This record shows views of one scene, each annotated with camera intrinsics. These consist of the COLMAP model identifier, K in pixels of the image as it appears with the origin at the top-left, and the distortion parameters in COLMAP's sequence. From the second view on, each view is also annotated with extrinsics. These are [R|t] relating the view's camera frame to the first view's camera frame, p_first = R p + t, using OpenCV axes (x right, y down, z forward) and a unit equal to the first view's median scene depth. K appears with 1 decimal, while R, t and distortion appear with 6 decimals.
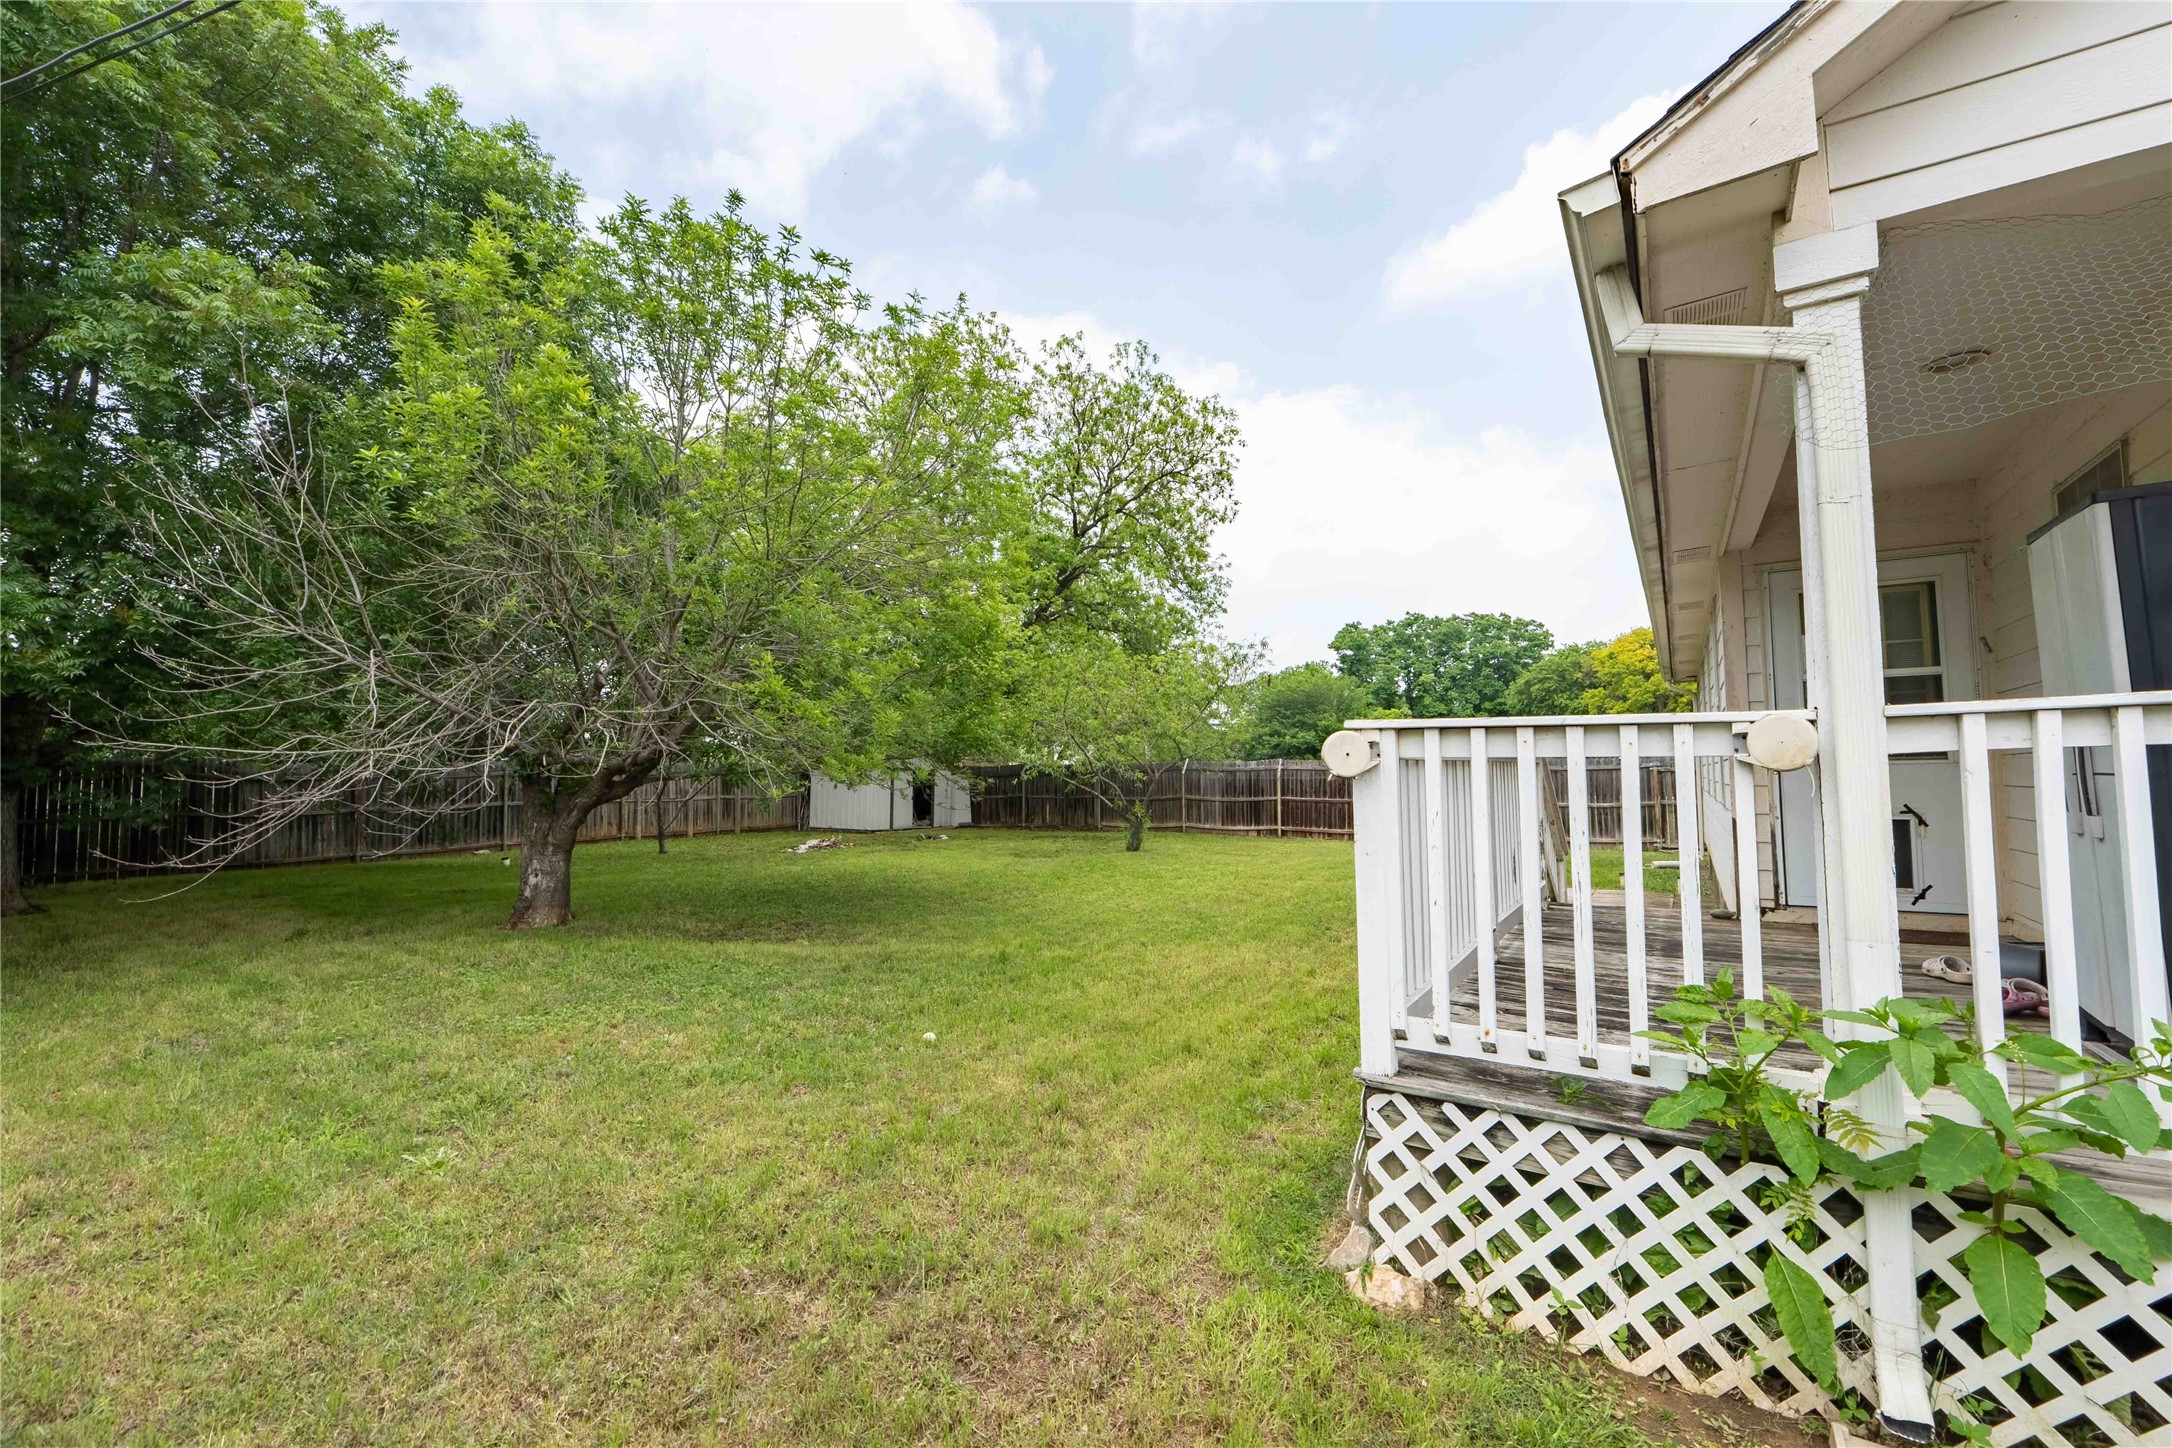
lens RADIAL K [[905.0, 0, 1092.9], [0, 905.0, 713.4], [0, 0, 1]] dist [-0.000183, 0.000007]
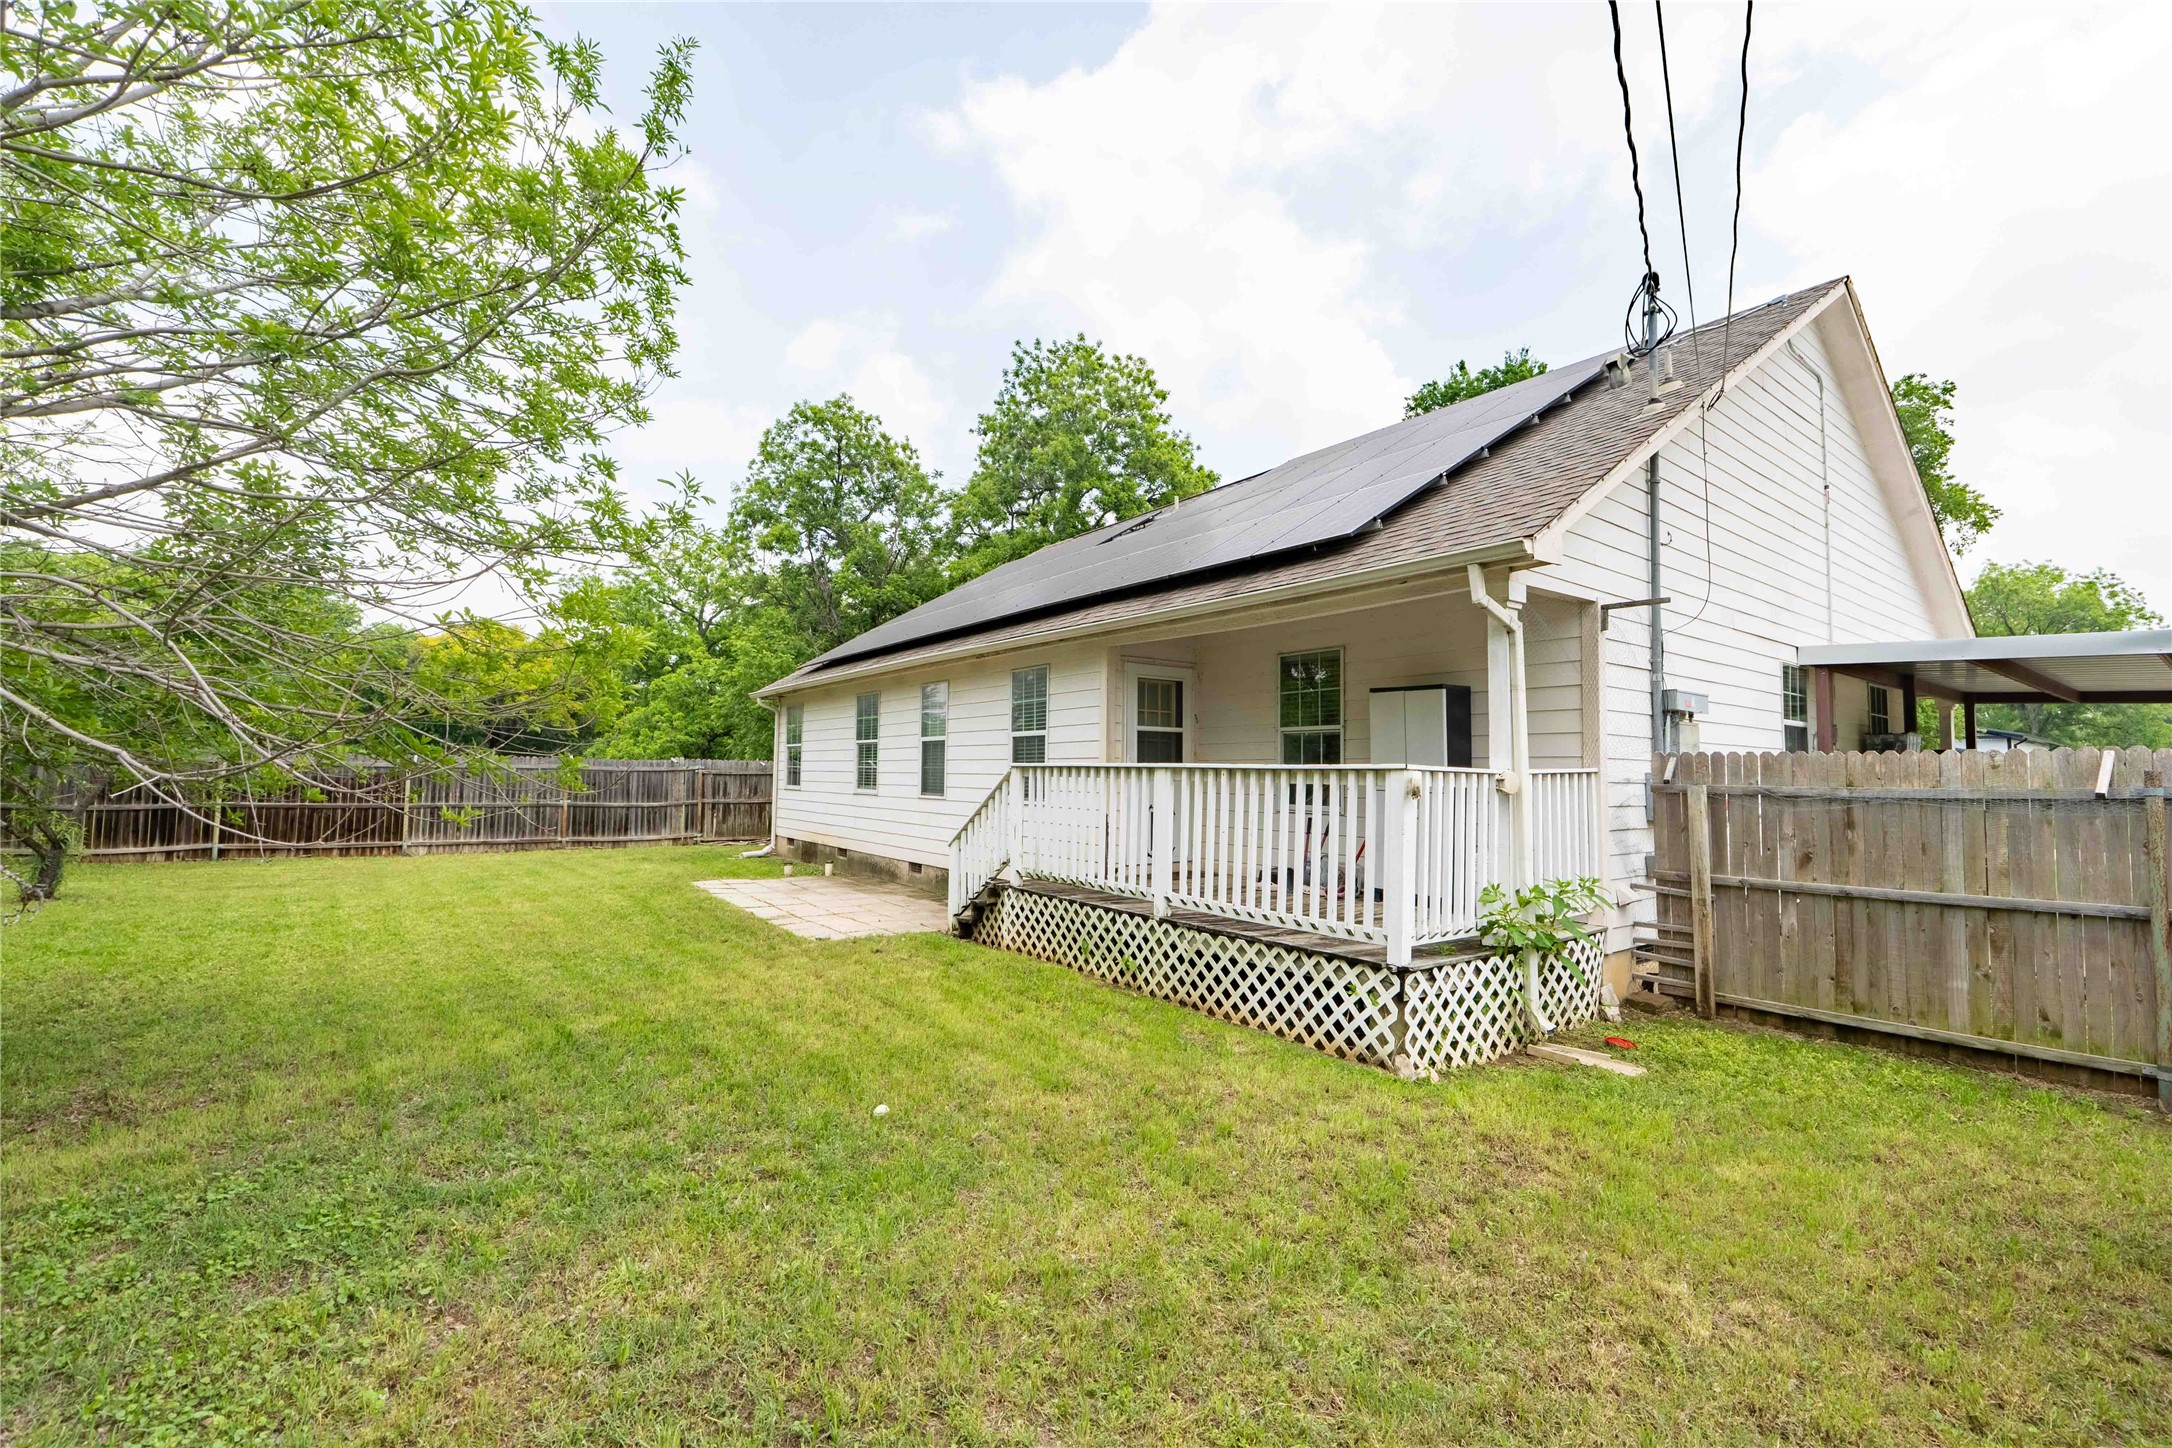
lens RADIAL K [[905.0, 0, 1095.2], [0, 905.0, 727.5], [0, 0, 1]] dist [-0.000183, 0.000007]
pose [[0.341583, 0.063707, 0.937690, -1.787696], [-0.081642, 0.995940, -0.037924, 0.065087], [-0.936299, -0.063601, 0.345397, 1.126866]]
